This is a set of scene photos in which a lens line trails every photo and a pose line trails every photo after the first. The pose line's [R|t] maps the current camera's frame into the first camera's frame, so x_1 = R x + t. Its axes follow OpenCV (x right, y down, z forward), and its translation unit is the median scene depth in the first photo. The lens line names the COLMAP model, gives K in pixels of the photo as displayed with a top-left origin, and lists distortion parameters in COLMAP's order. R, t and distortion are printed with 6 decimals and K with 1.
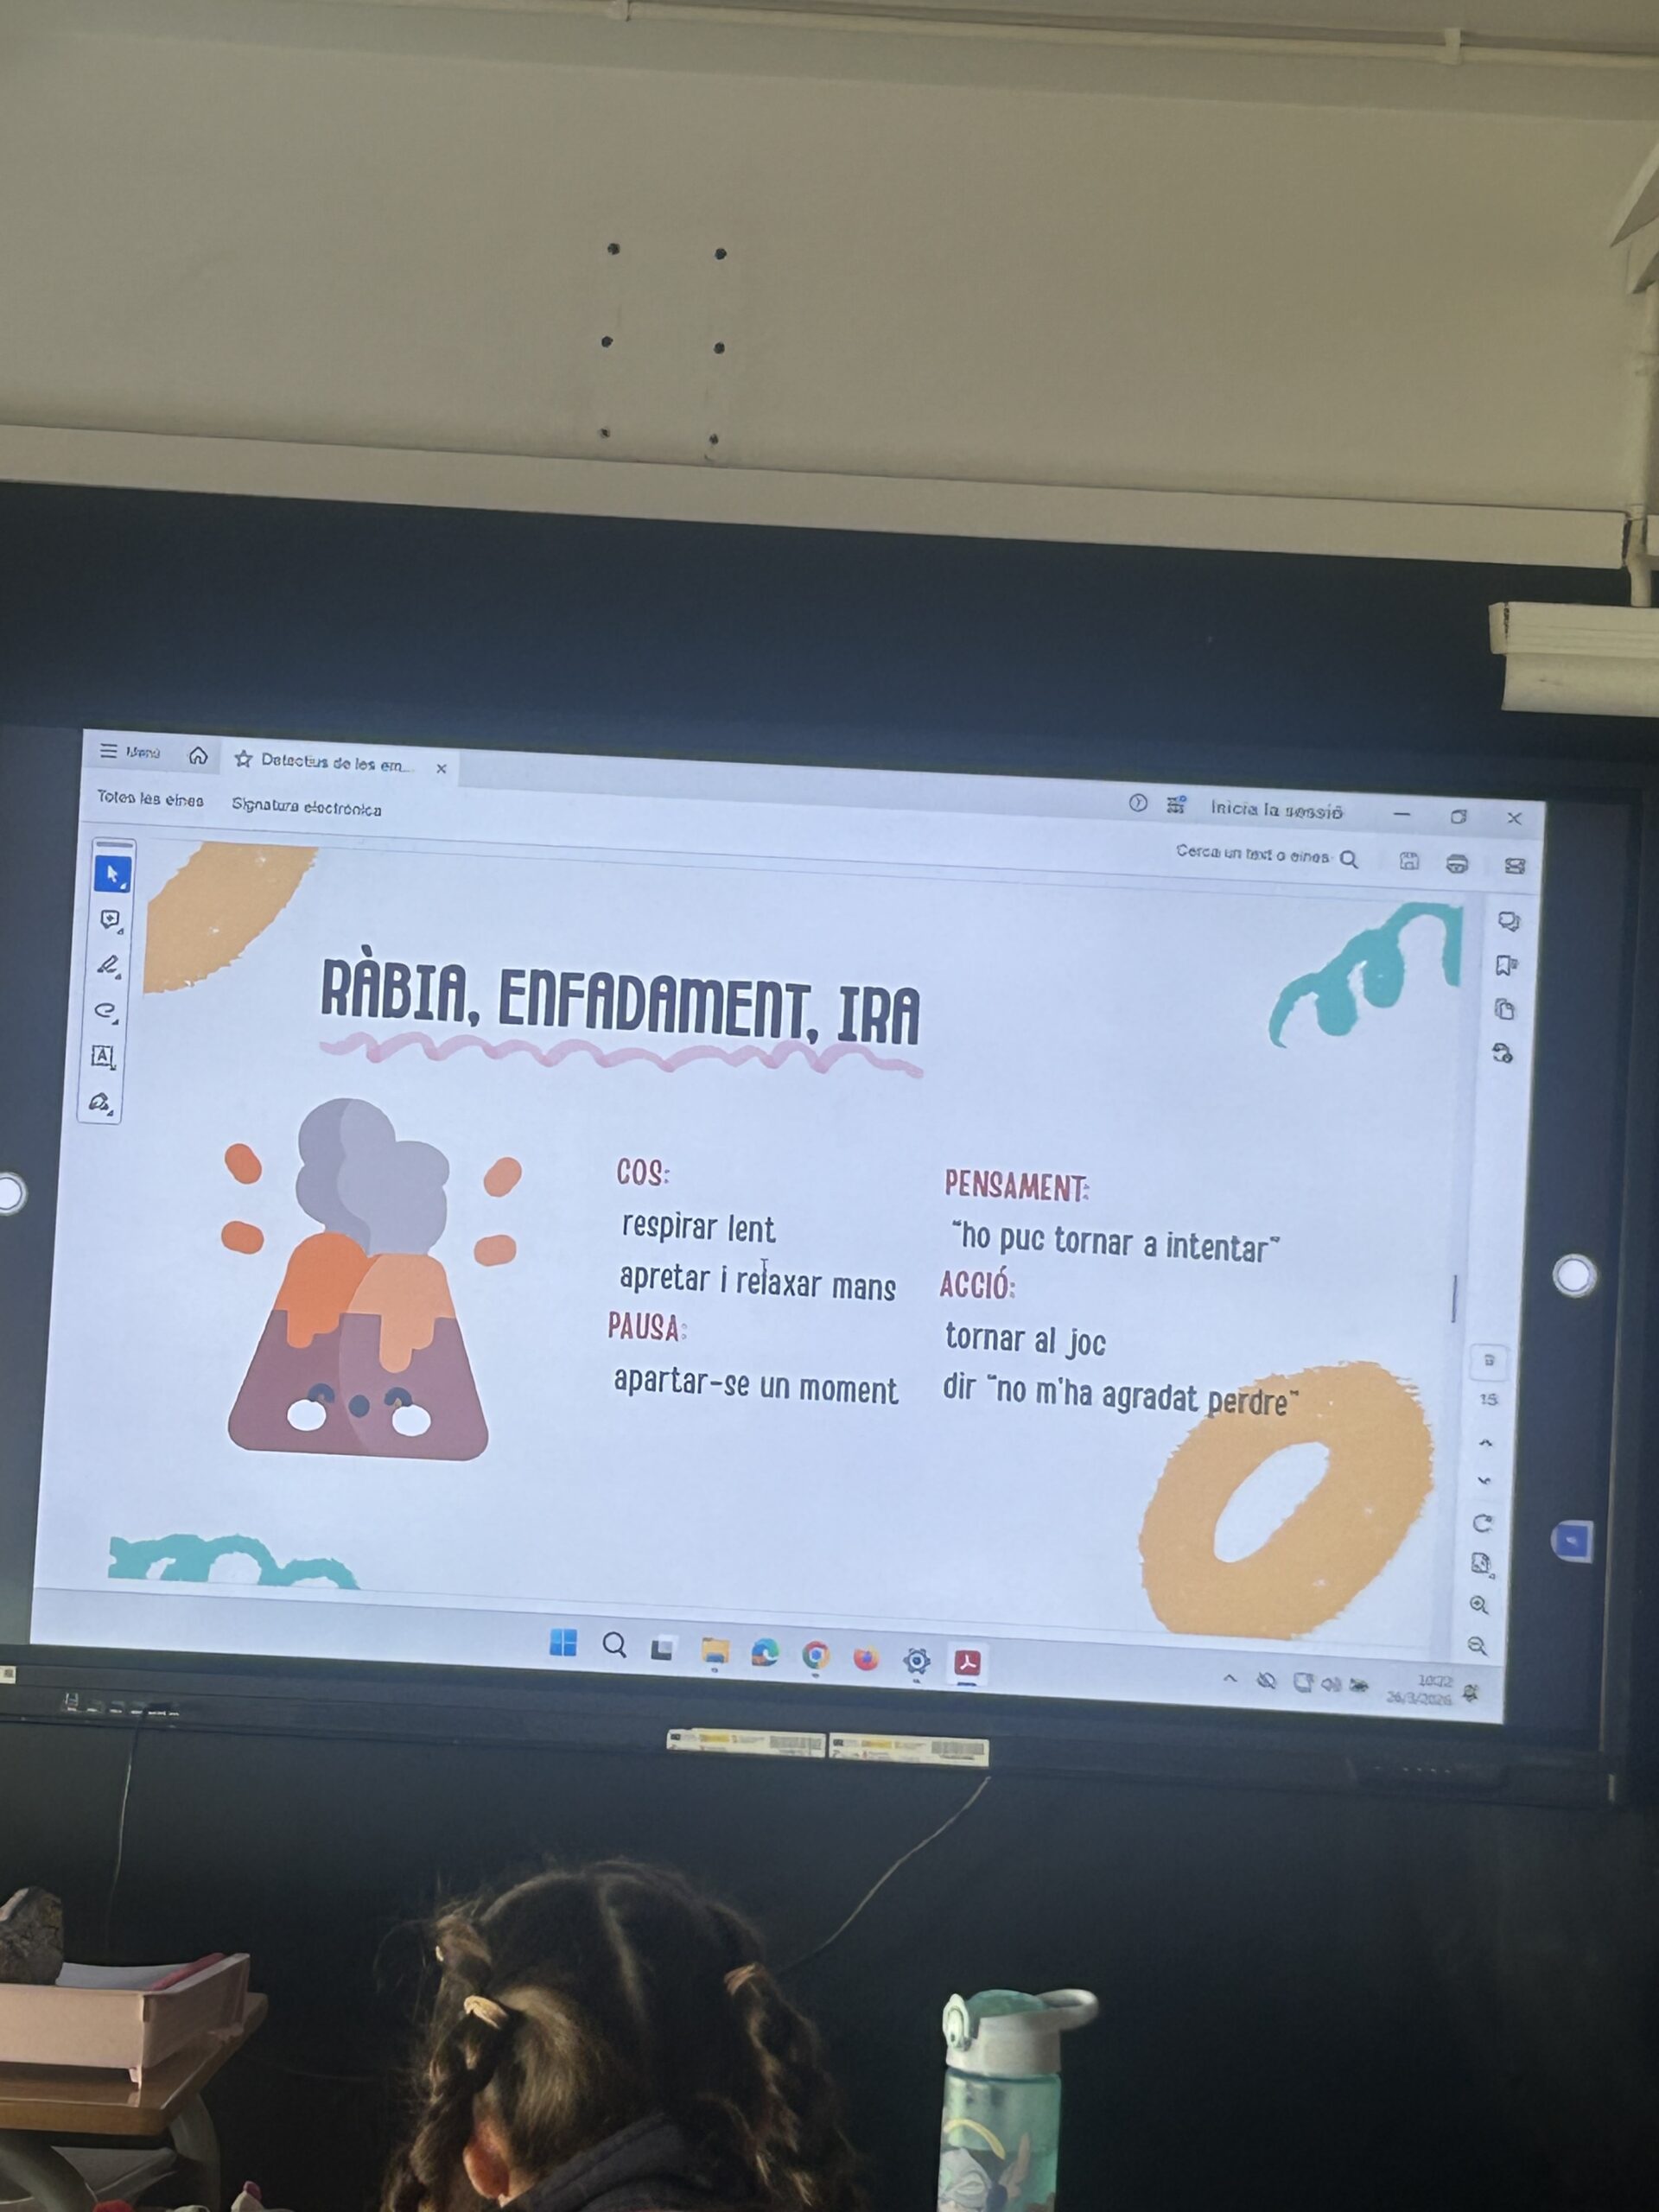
lens RADIAL K [[5004.5, 0, 829.5], [0, 5004.5, 1106.0], [0, 0, 1]] dist [0.176195, -0.037766]
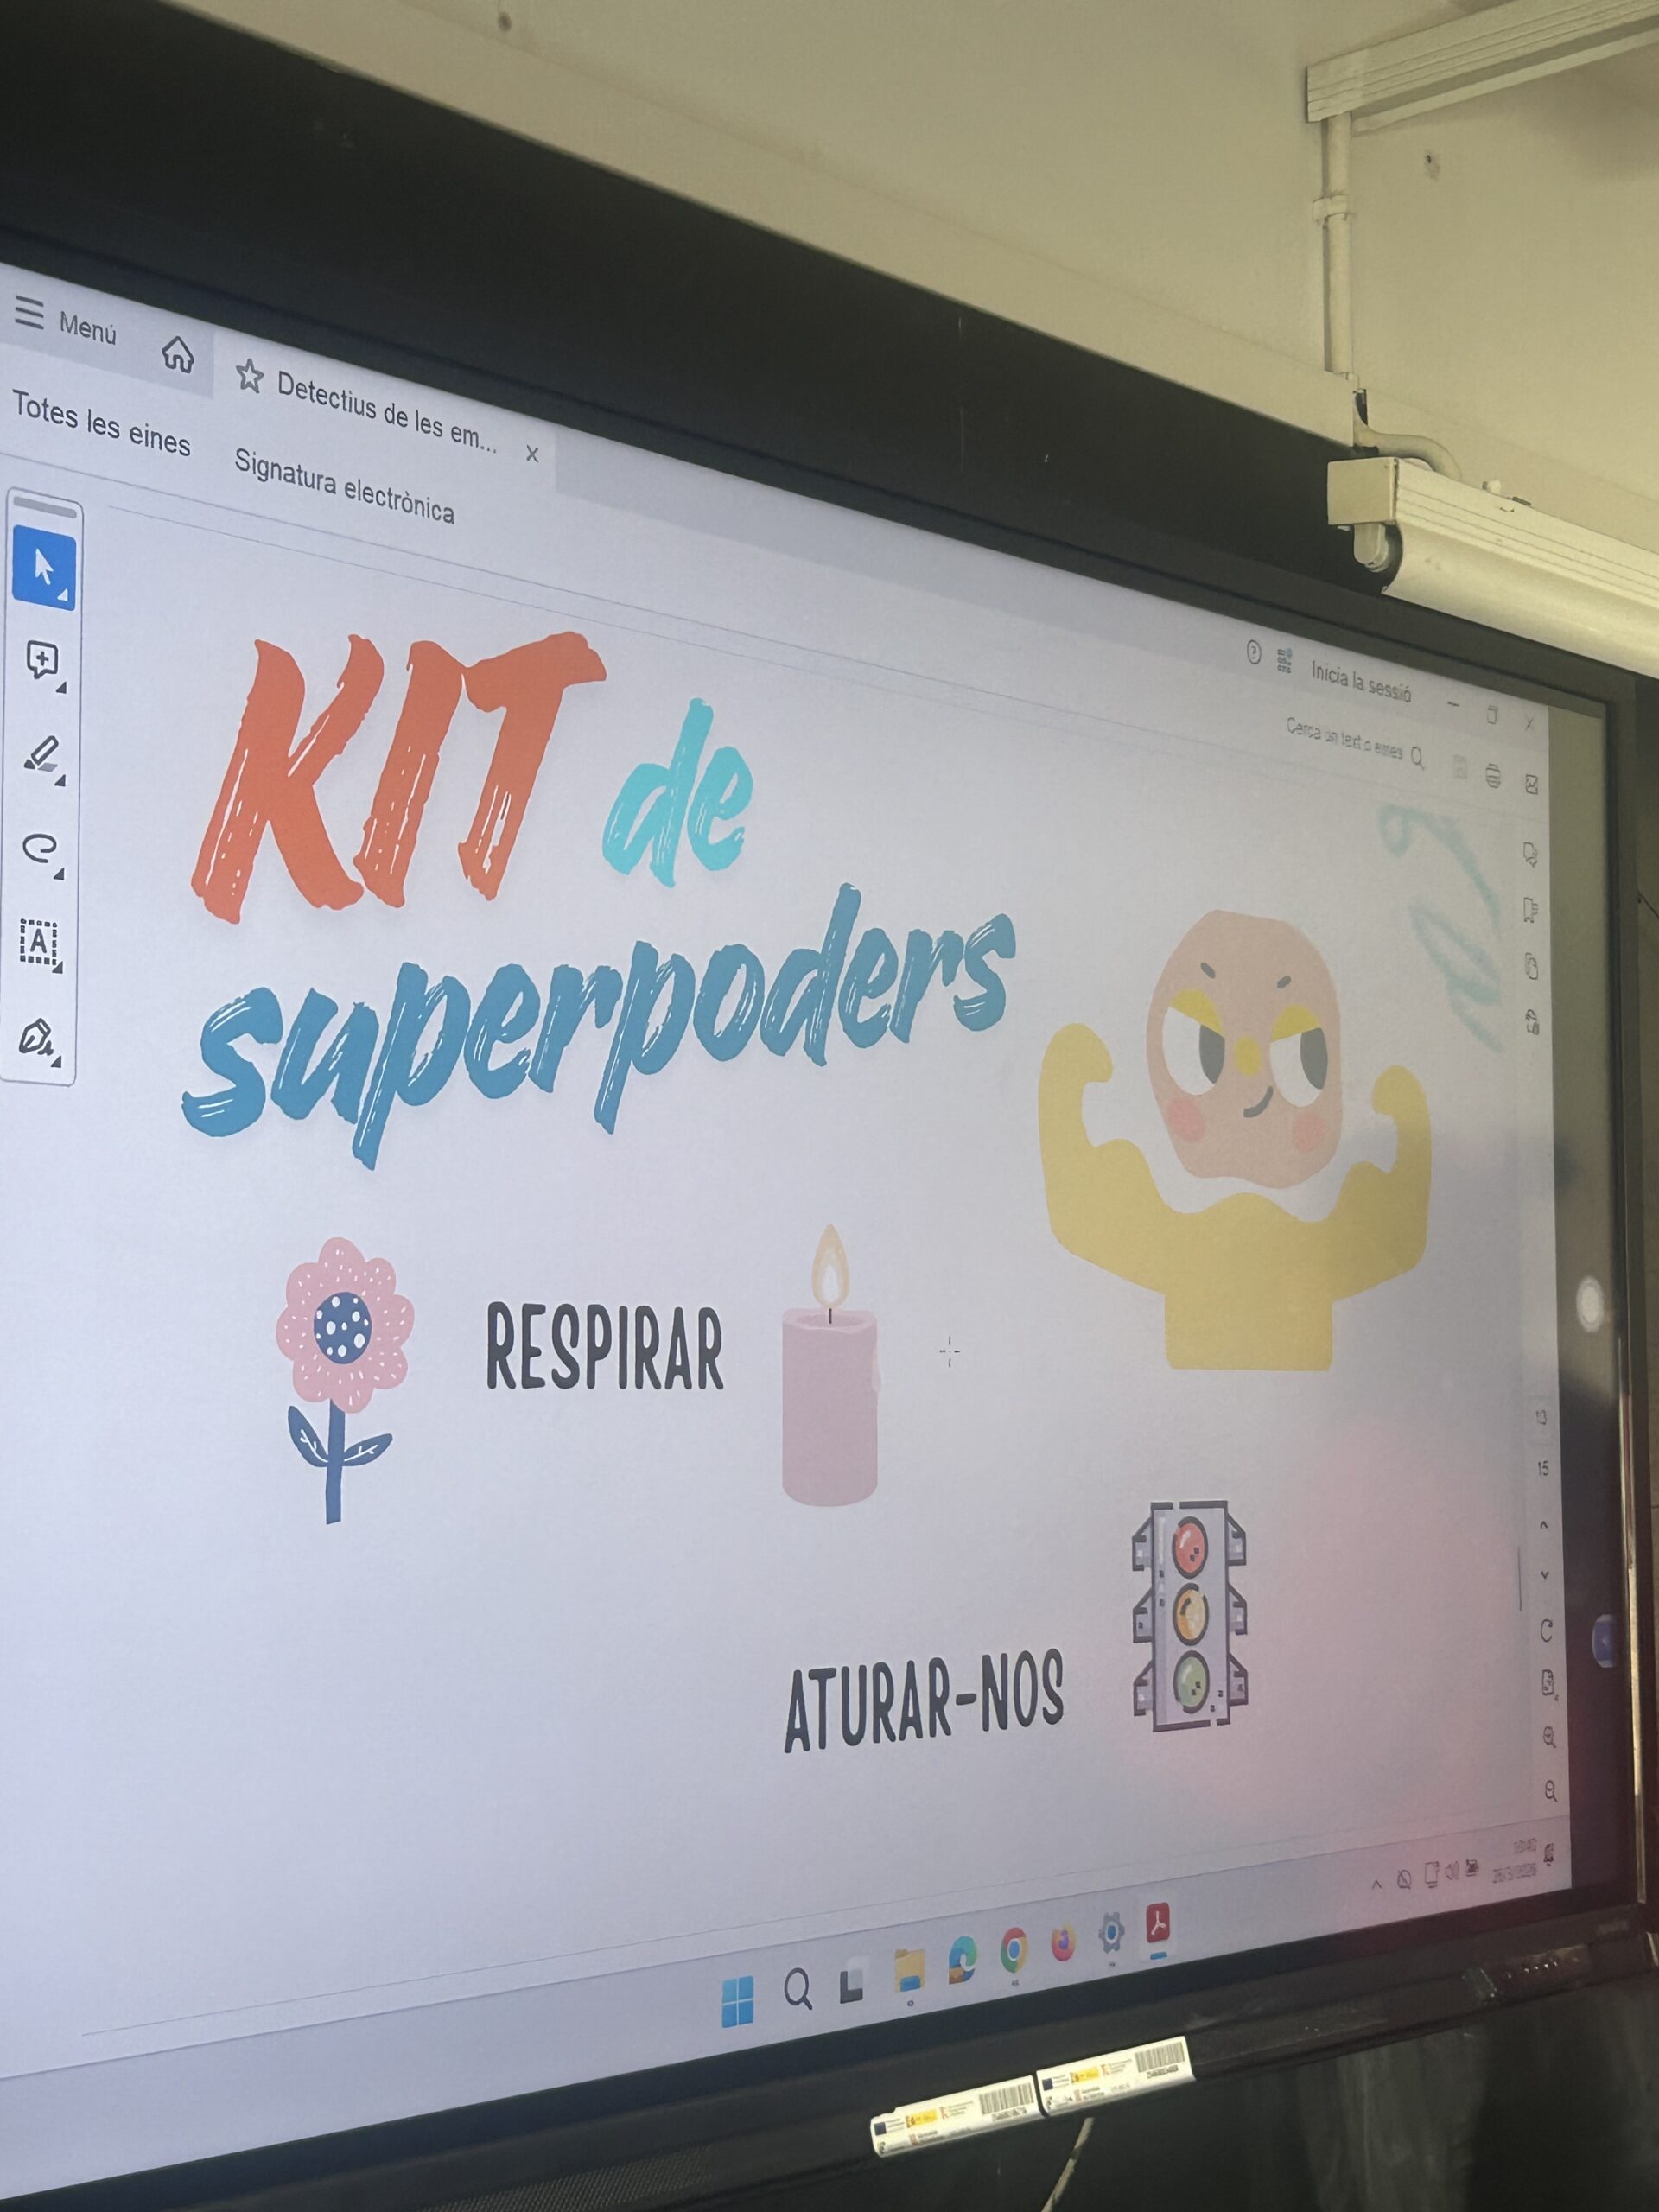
lens RADIAL K [[3524.2, 0, 829.5], [0, 3524.2, 1106.0], [0, 0, 1]] dist [0.193992, -0.816038]
pose [[0.647700, 0.011788, 0.761804, -0.355965], [0.007793, 0.999725, -0.022096, 0.013802], [-0.761855, 0.020249, 0.647431, 0.726498]]
